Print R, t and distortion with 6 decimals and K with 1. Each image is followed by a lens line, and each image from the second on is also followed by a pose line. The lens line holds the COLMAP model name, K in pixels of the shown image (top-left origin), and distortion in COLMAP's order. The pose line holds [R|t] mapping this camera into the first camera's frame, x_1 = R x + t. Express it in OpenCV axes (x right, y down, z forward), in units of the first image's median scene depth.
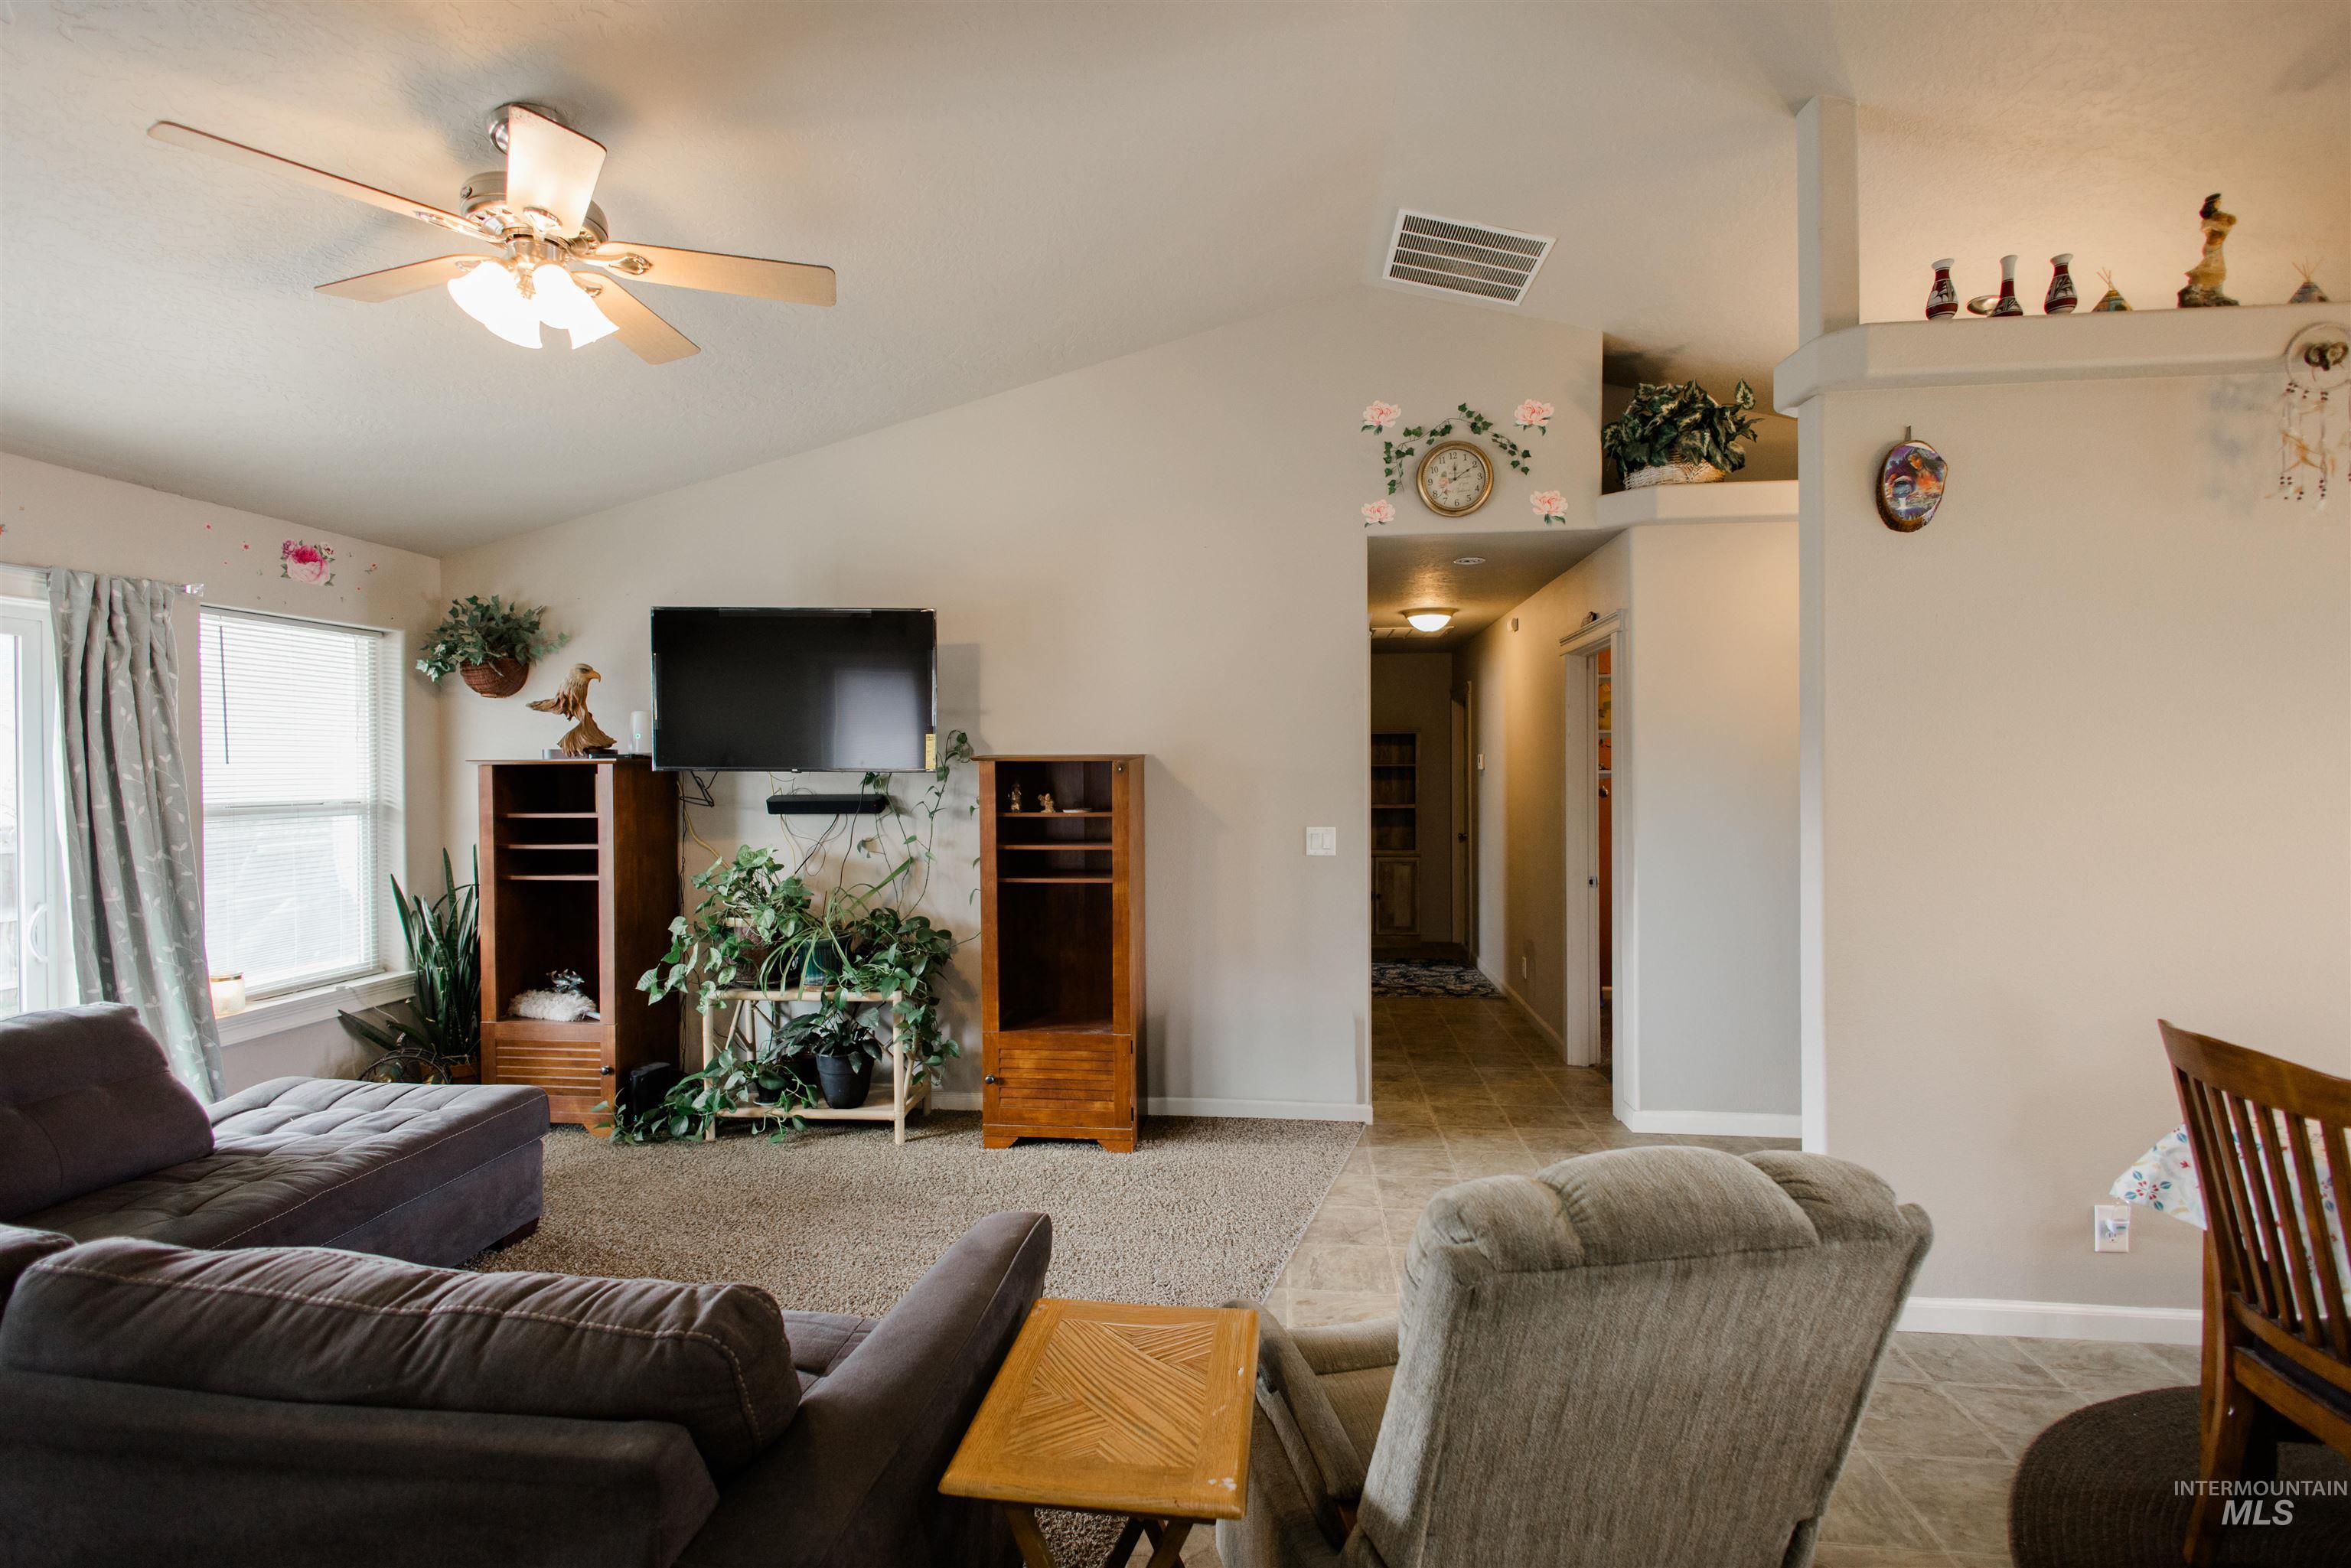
lens RADIAL K [[1094.1, 0, 1163.1], [0, 1094.1, 779.9], [0, 0, 1]] dist [0.009075, -0.005403]
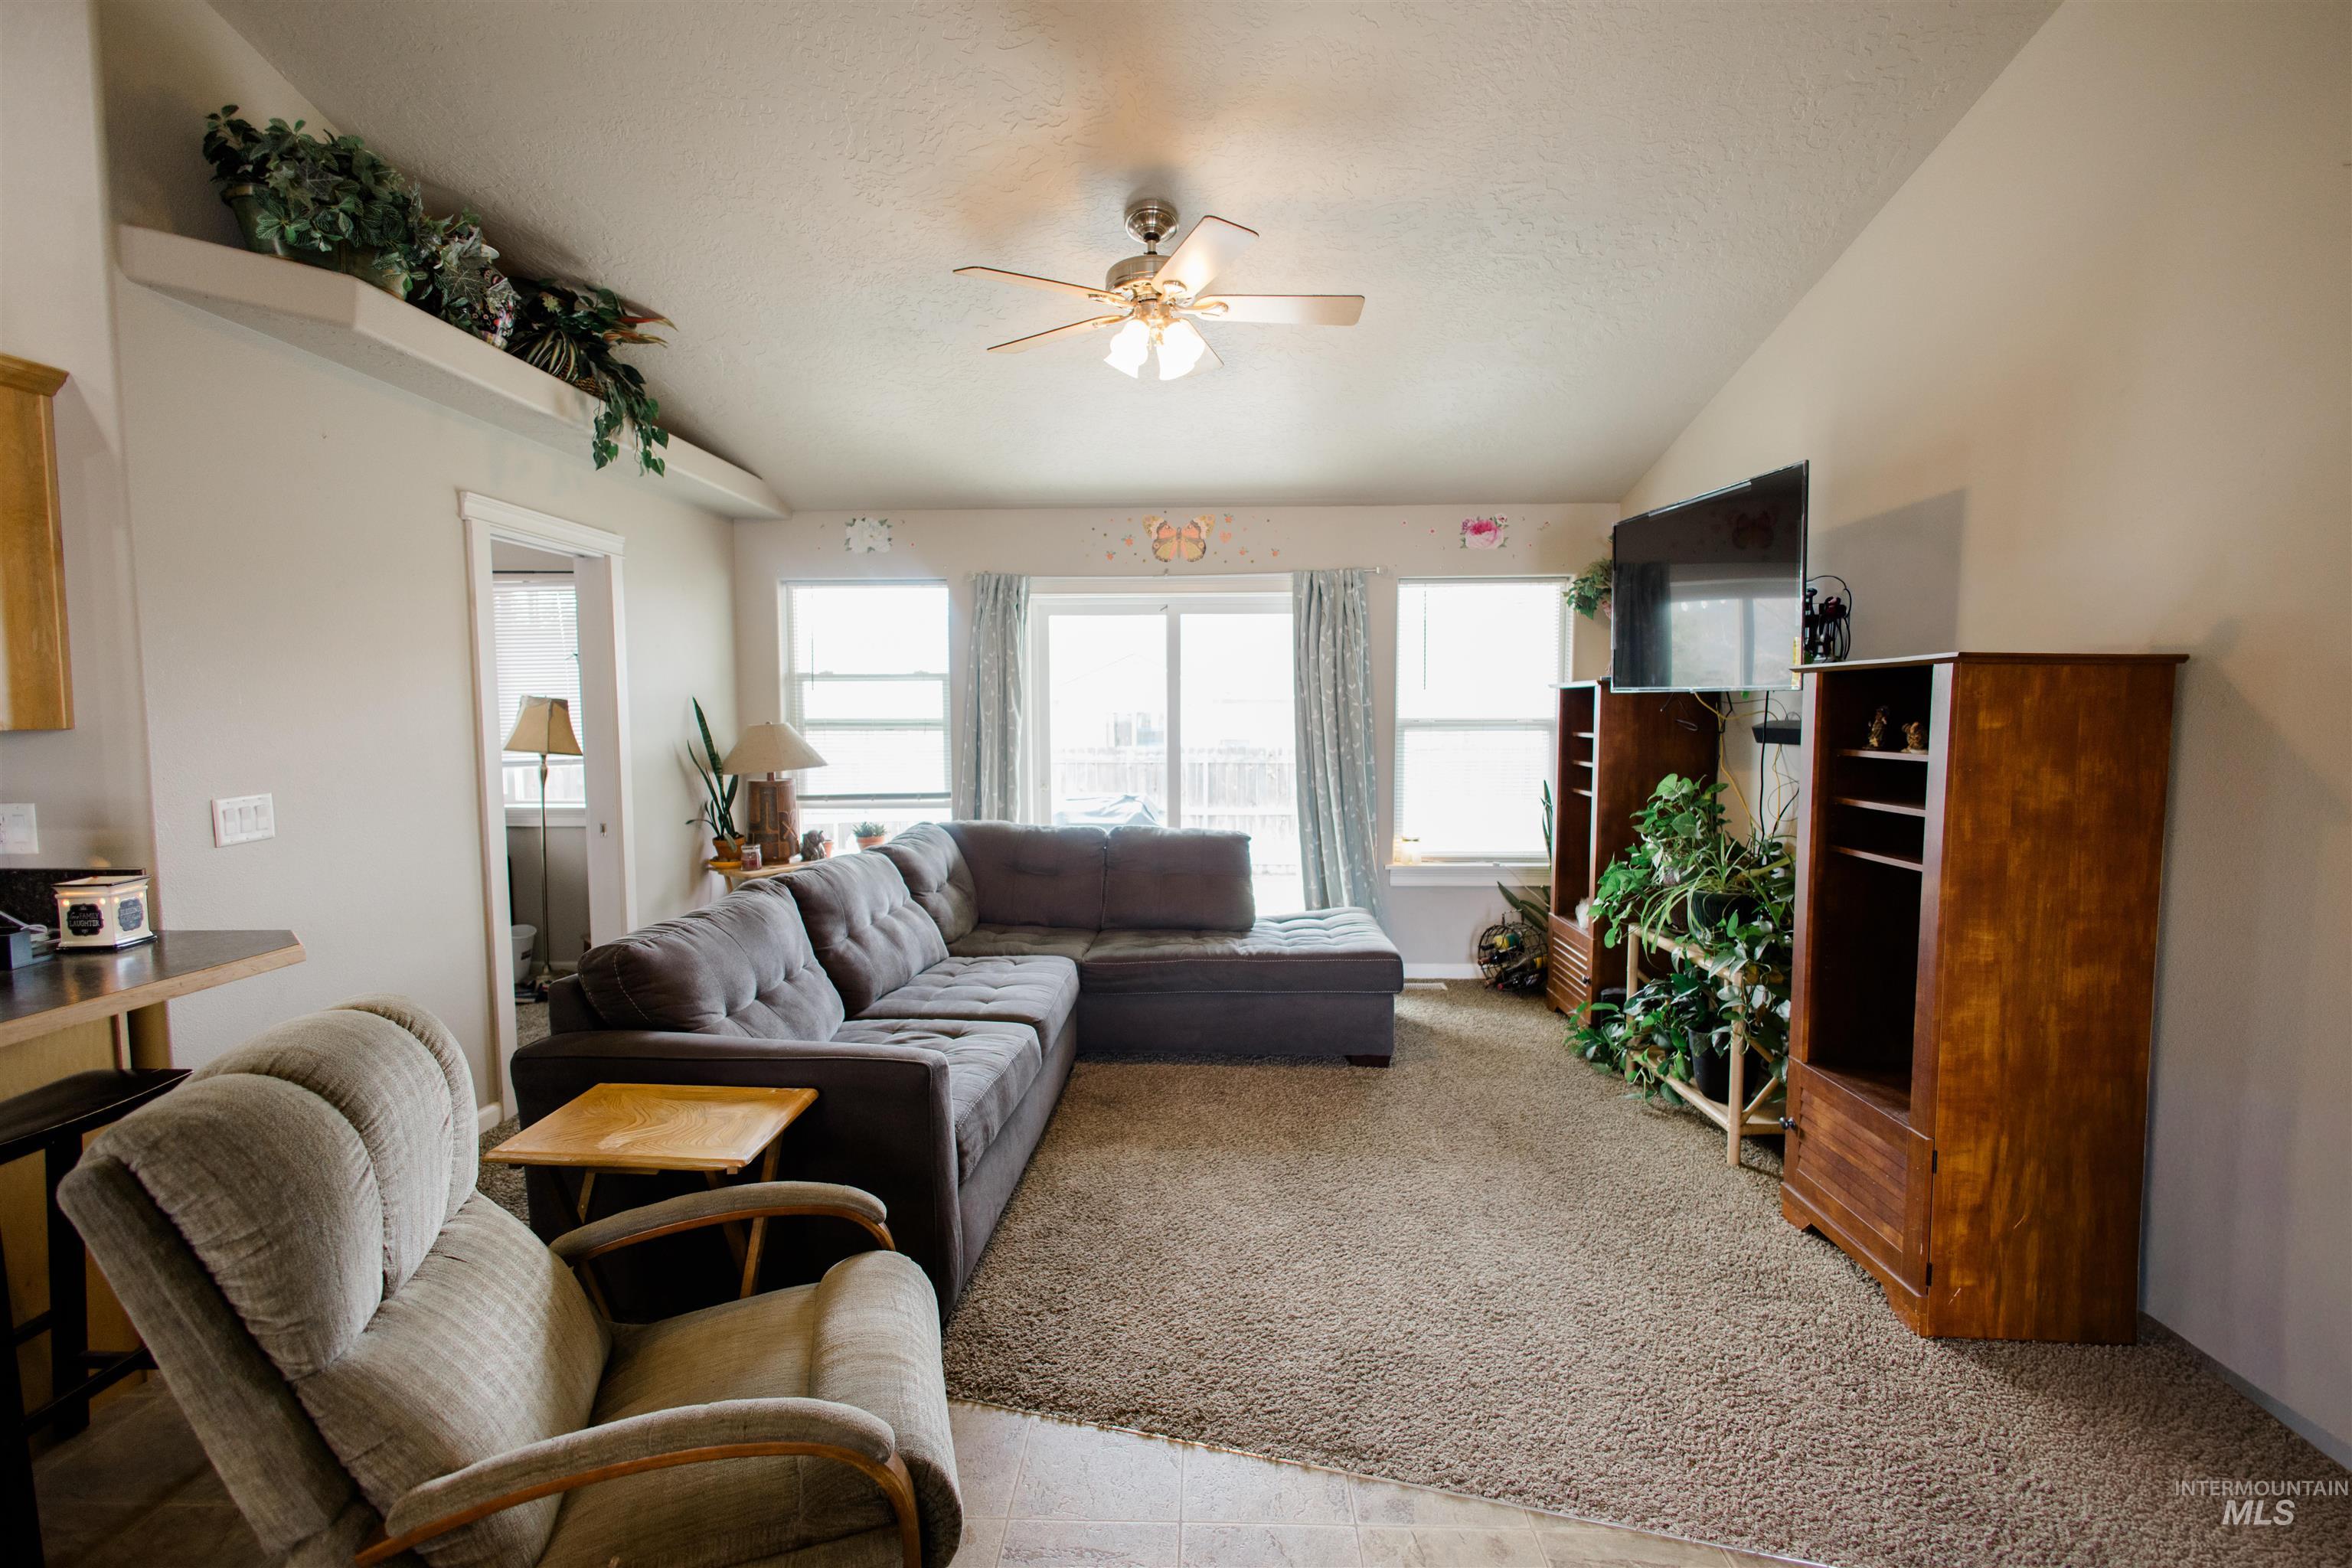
lens RADIAL K [[1094.6, 0, 1176.1], [0, 1094.6, 780.5], [0, 0, 1]] dist [0.009075, -0.005403]
pose [[0.082337, 0.069988, -0.994144, 0.528138], [-0.007388, 0.997547, 0.069616, 0.006007], [0.996577, 0.001613, 0.082652, 0.579446]]
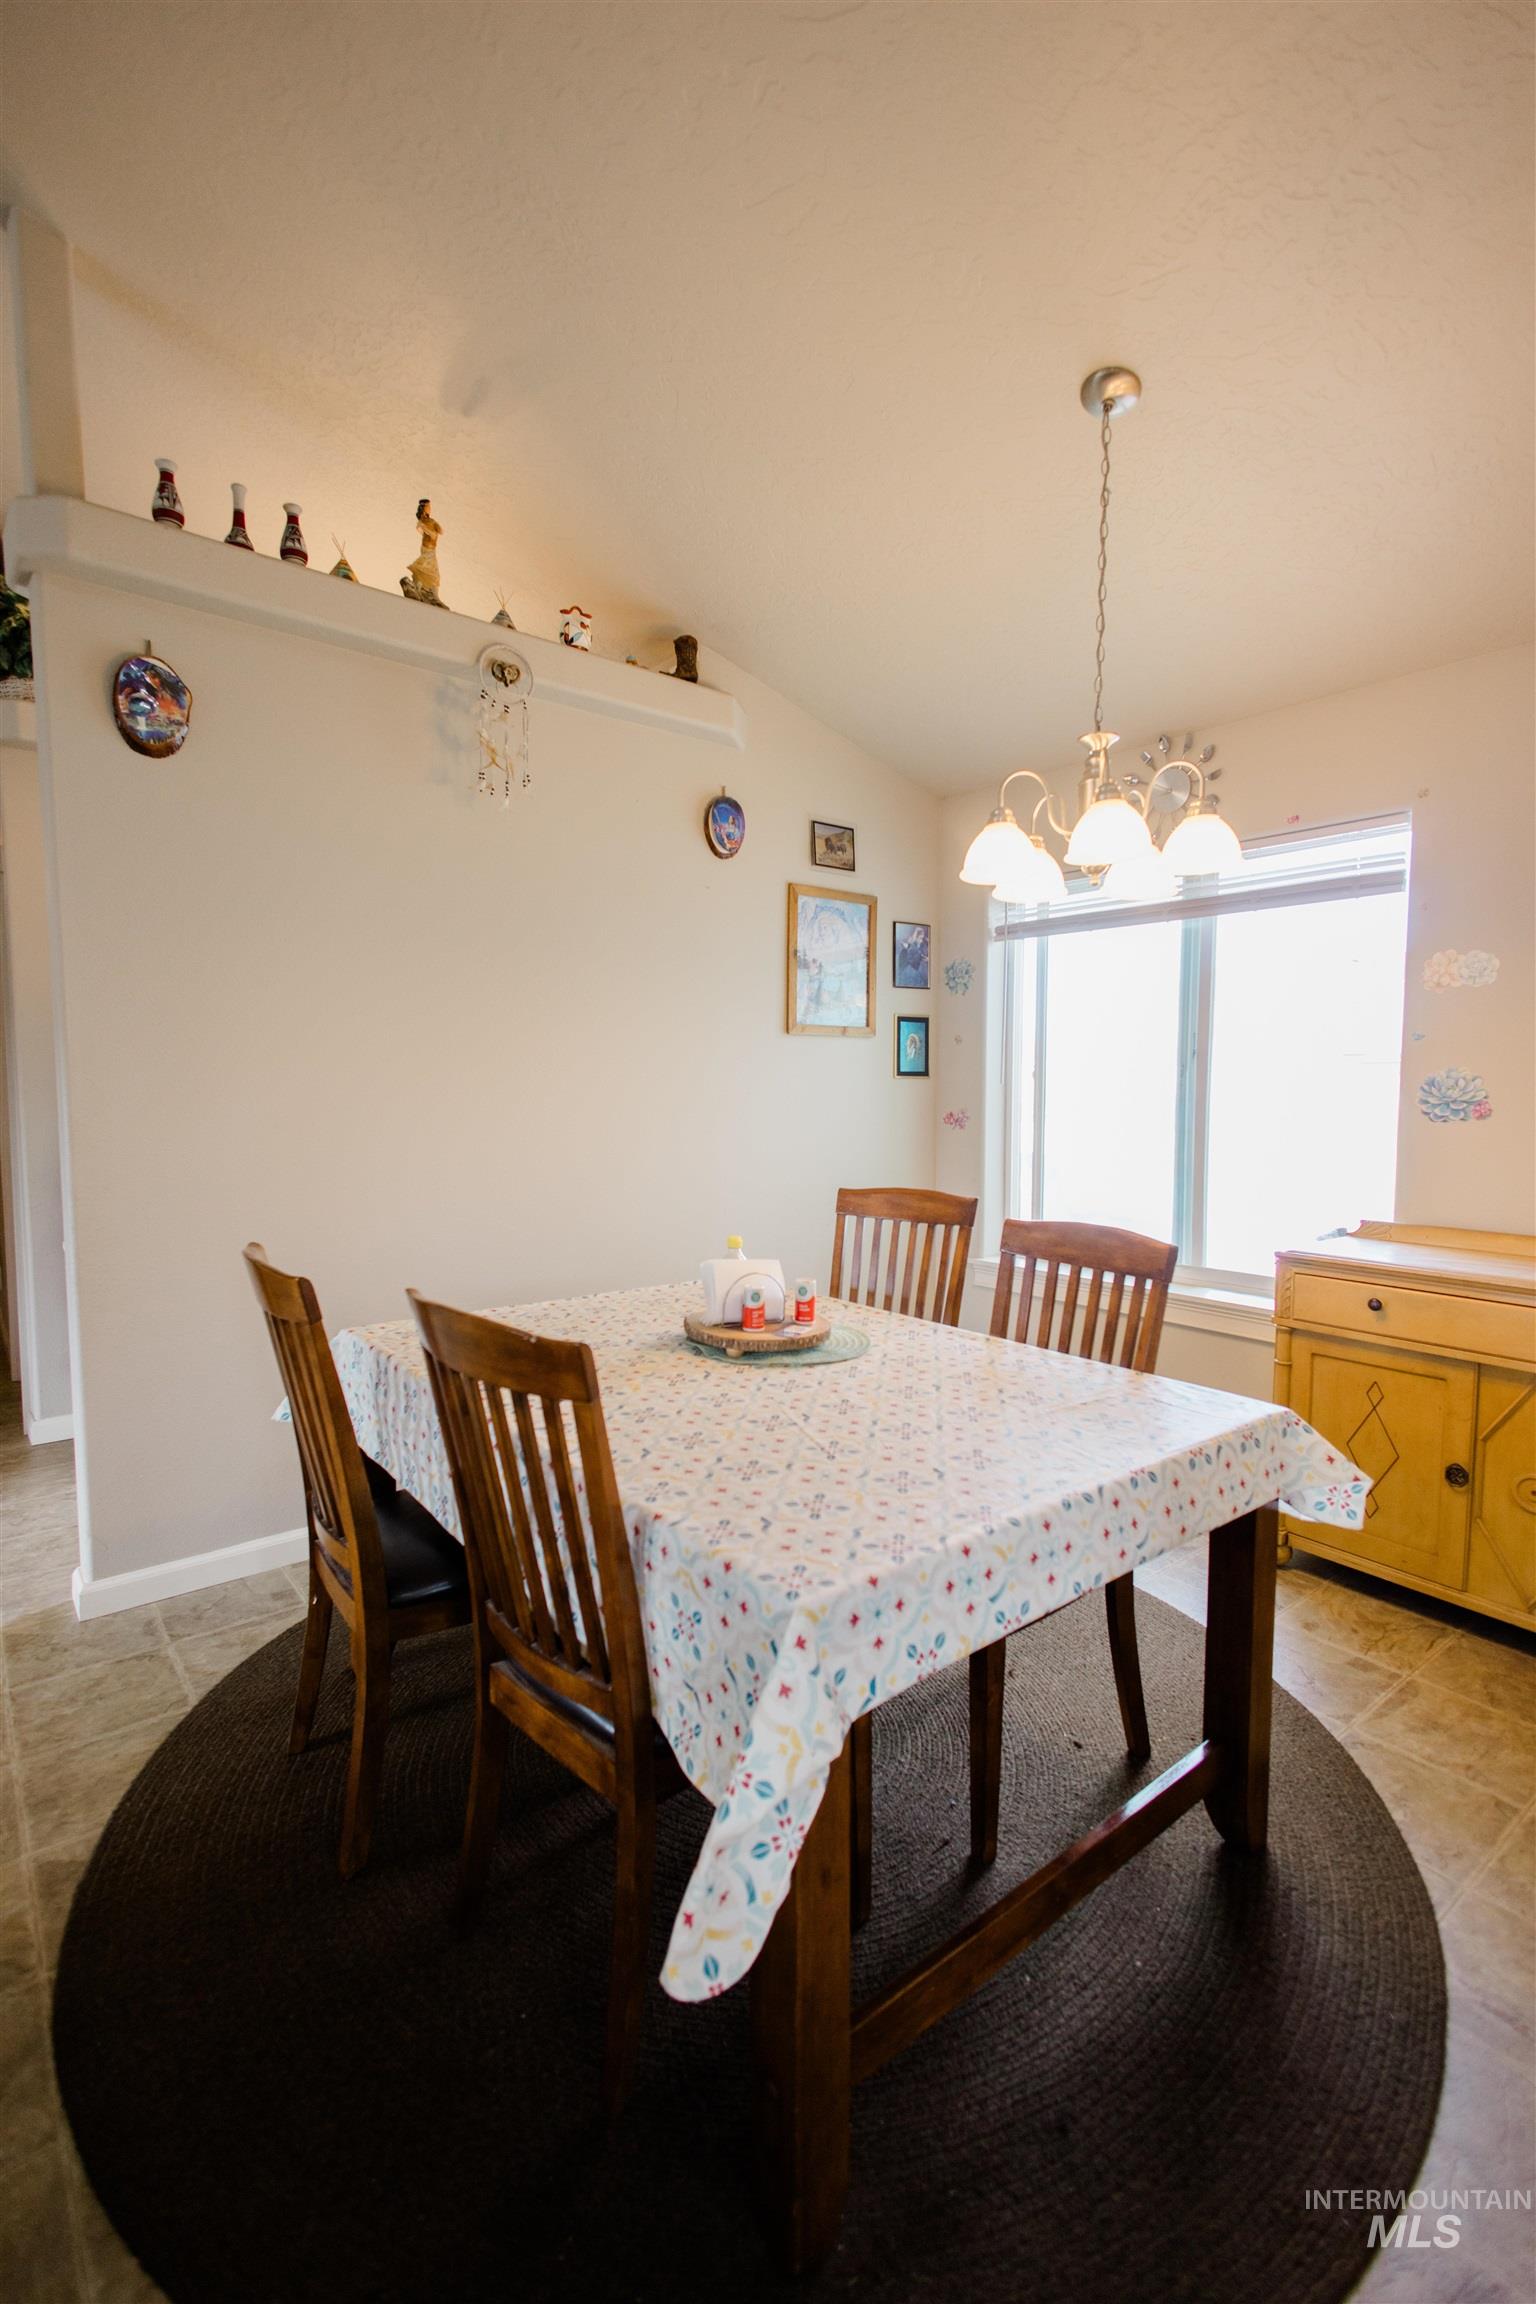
lens RADIAL K [[1072.3, 0, 770.3], [0, 1072.3, 1145.8], [0, 0, 1]] dist [0.009075, -0.005403]
pose [[0.676307, -0.045260, 0.735228, 0.262120], [-0.002648, 0.997955, 0.063869, 0.031743], [-0.736615, -0.045141, 0.674804, -0.009481]]
